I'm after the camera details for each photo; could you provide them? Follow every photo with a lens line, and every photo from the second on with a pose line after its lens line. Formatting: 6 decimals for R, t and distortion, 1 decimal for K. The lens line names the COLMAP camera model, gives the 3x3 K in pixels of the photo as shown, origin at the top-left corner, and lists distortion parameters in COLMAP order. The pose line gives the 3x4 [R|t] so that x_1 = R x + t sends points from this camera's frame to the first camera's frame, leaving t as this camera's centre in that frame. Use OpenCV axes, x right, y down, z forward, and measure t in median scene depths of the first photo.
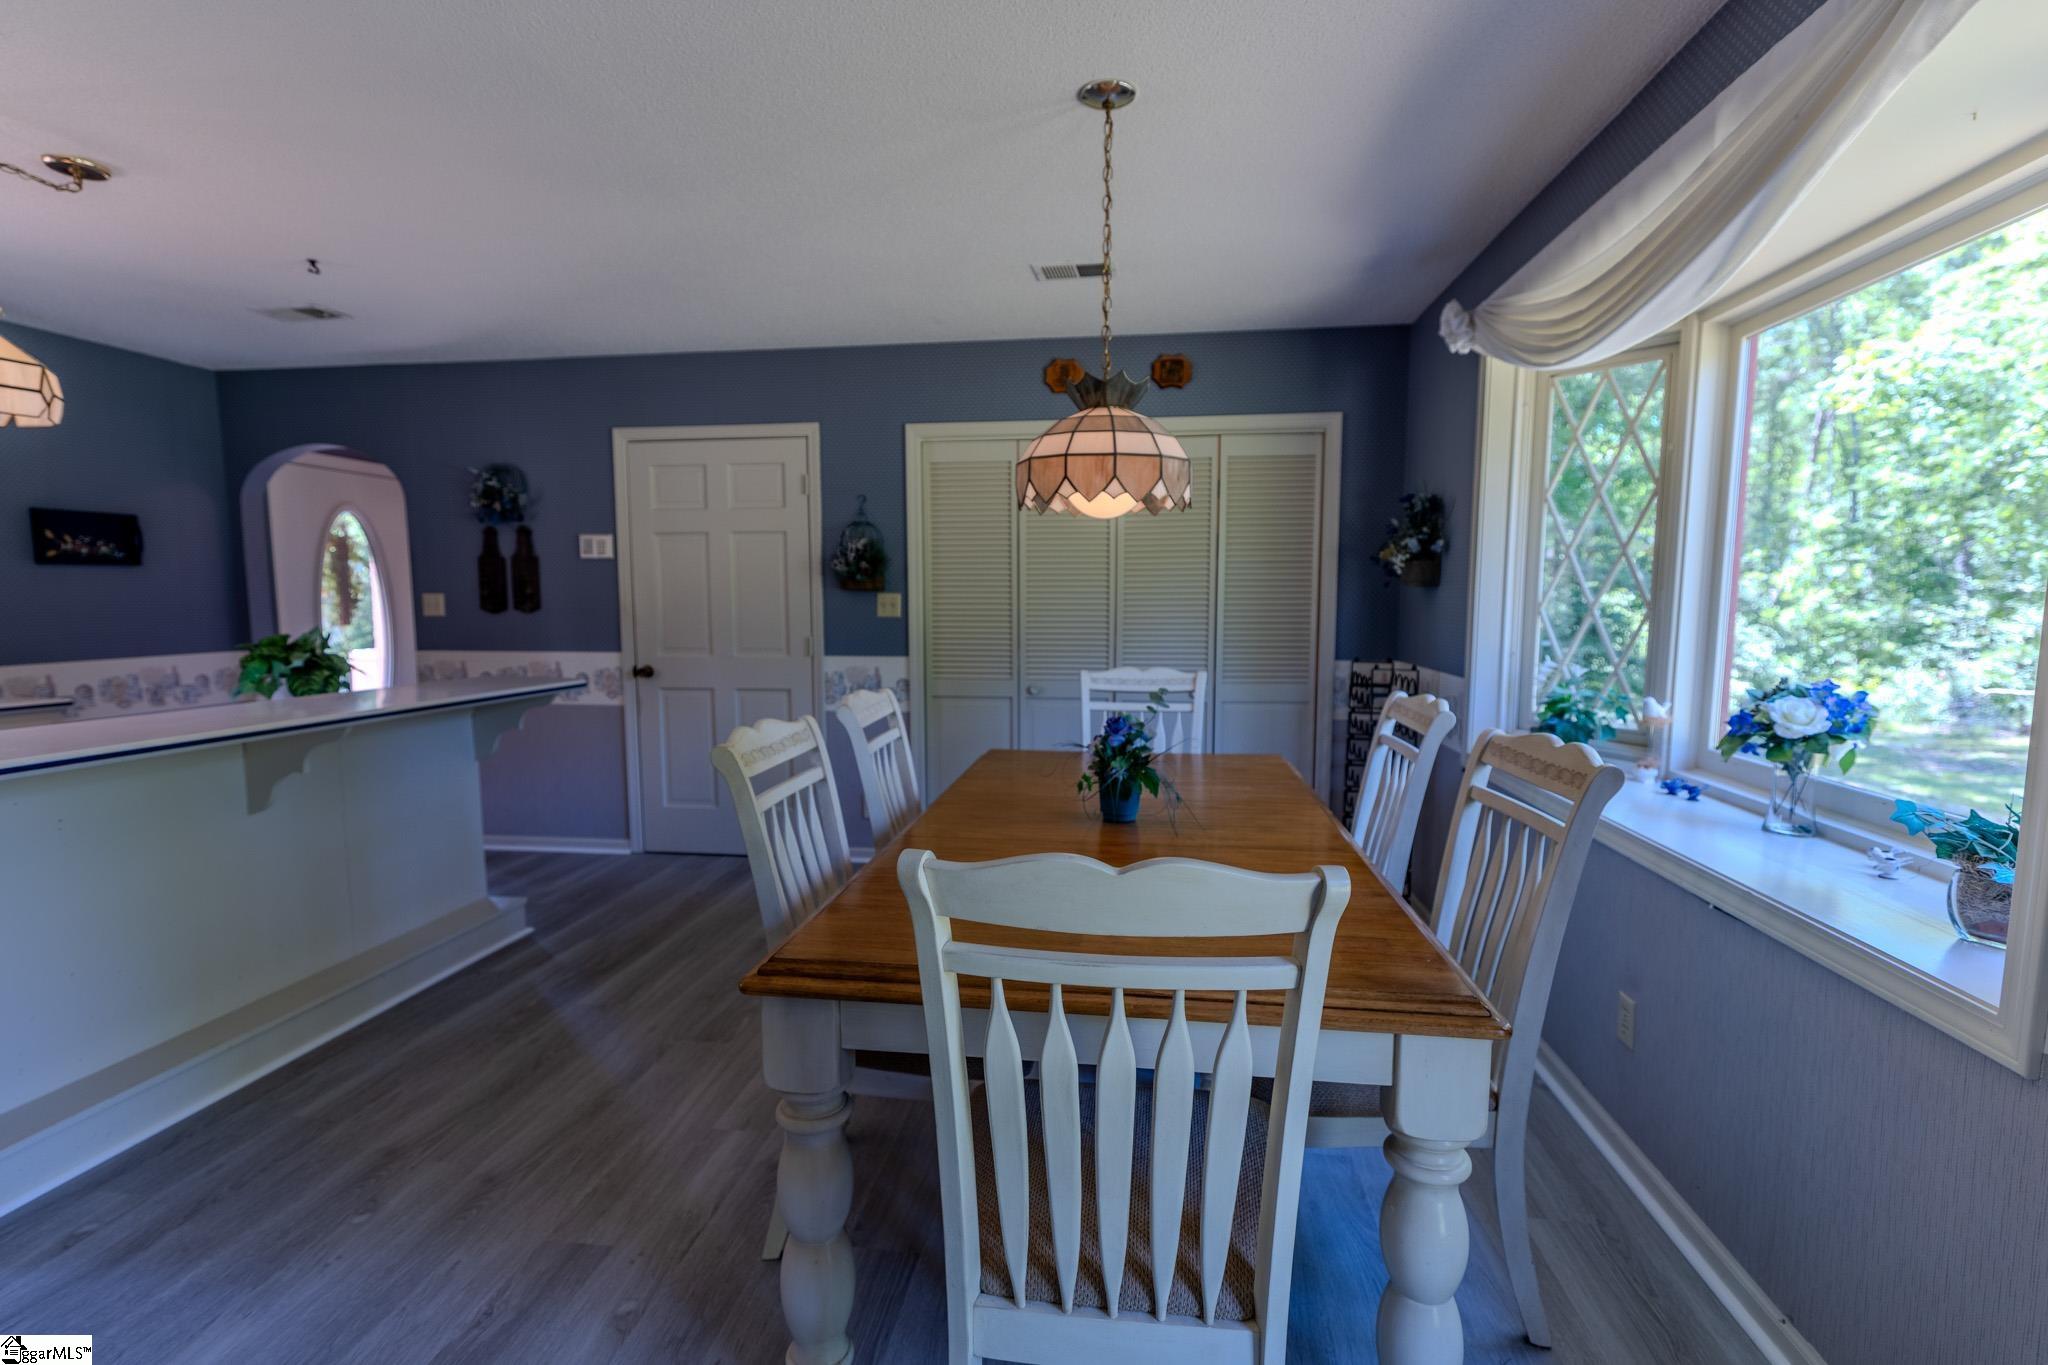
lens RADIAL K [[922.5, 0, 1019.5], [0, 922.5, 691.8], [0, 0, 1]] dist [0.002501, -0.000447]
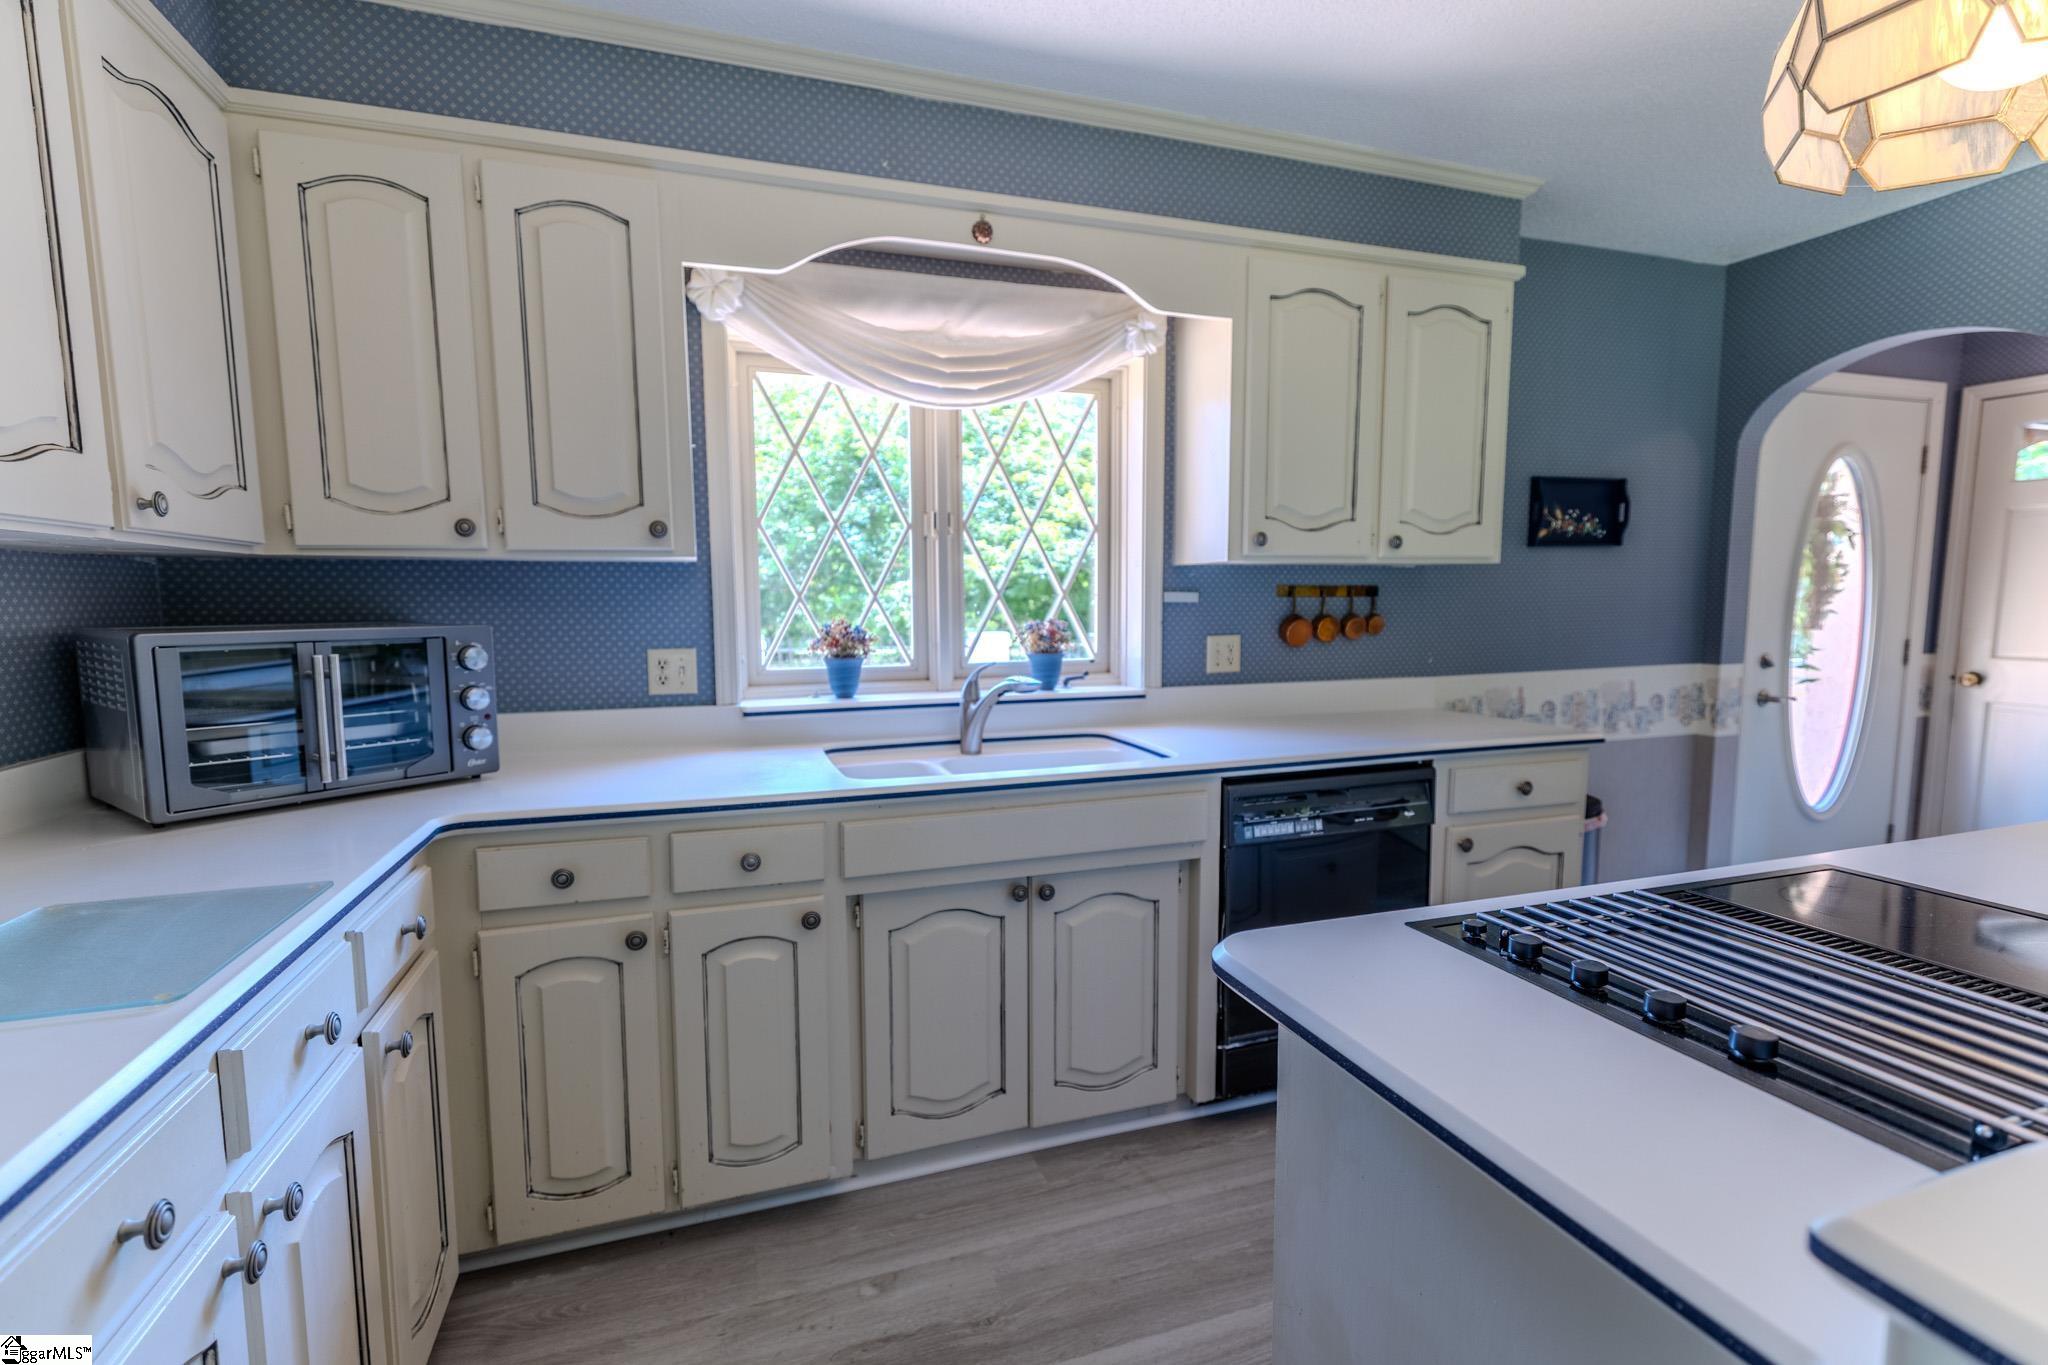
lens RADIAL K [[927.3, 0, 1020.6], [0, 927.3, 688.0], [0, 0, 1]] dist [-0.000746, -0.000199]
pose [[0.454844, 0.086861, -0.886325, -0.514712], [-0.083993, 0.994980, 0.054406, -0.023308], [0.886602, 0.049699, 0.459856, 0.238831]]
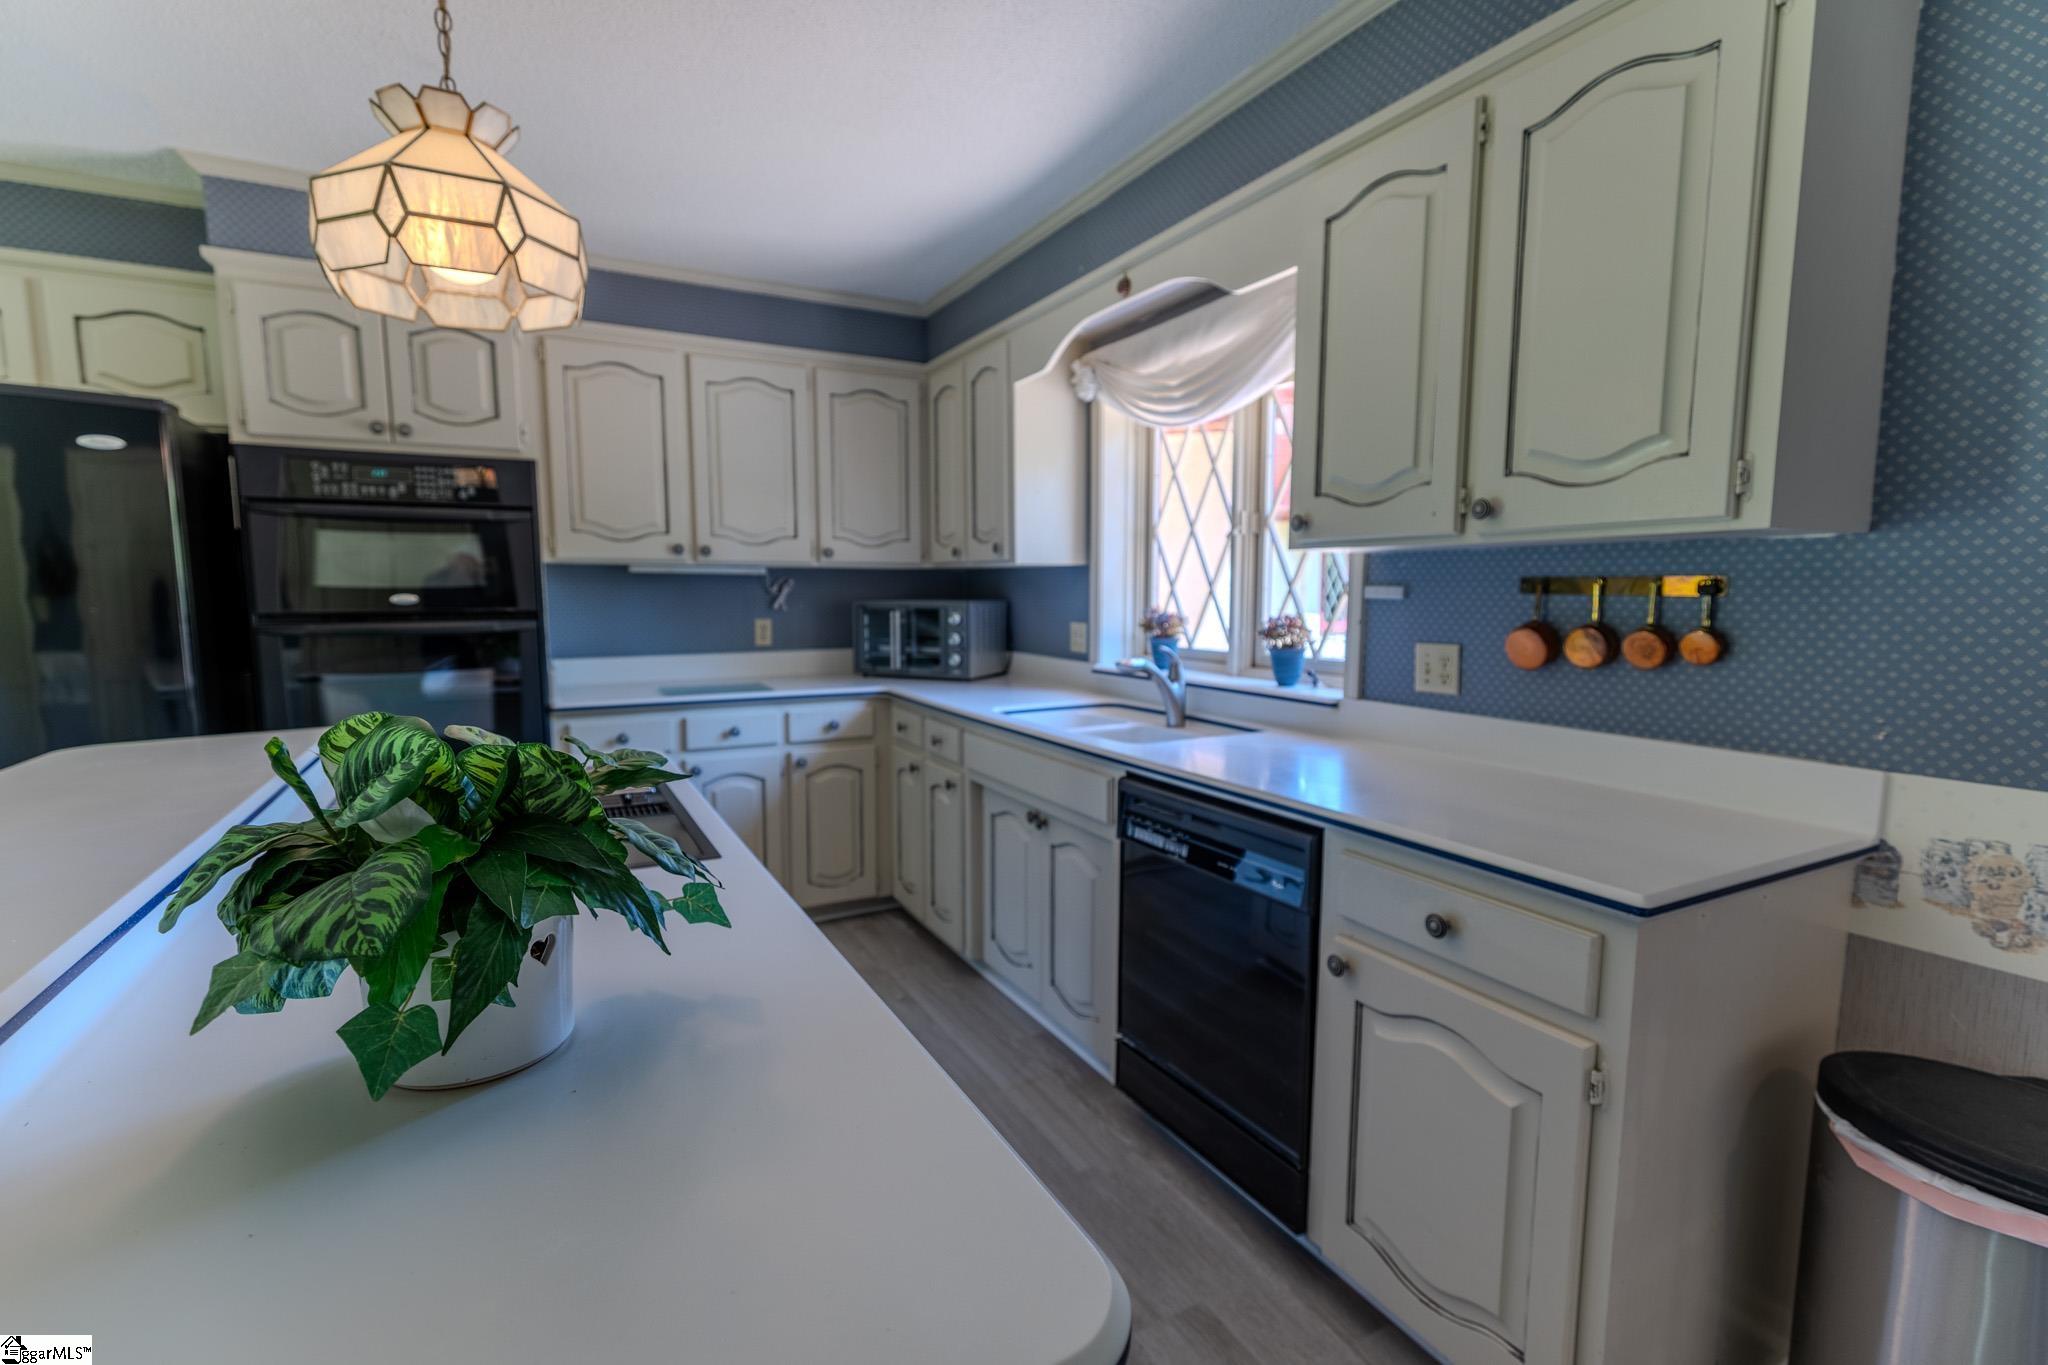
lens RADIAL K [[922.5, 0, 1019.5], [0, 922.5, 691.8], [0, 0, 1]] dist [0.002501, -0.000447]
pose [[-0.805066, 0.065920, -0.589511, -0.562981], [-0.060709, 0.979431, 0.192429, -0.094377], [0.590071, 0.190707, -0.784505, 0.938016]]
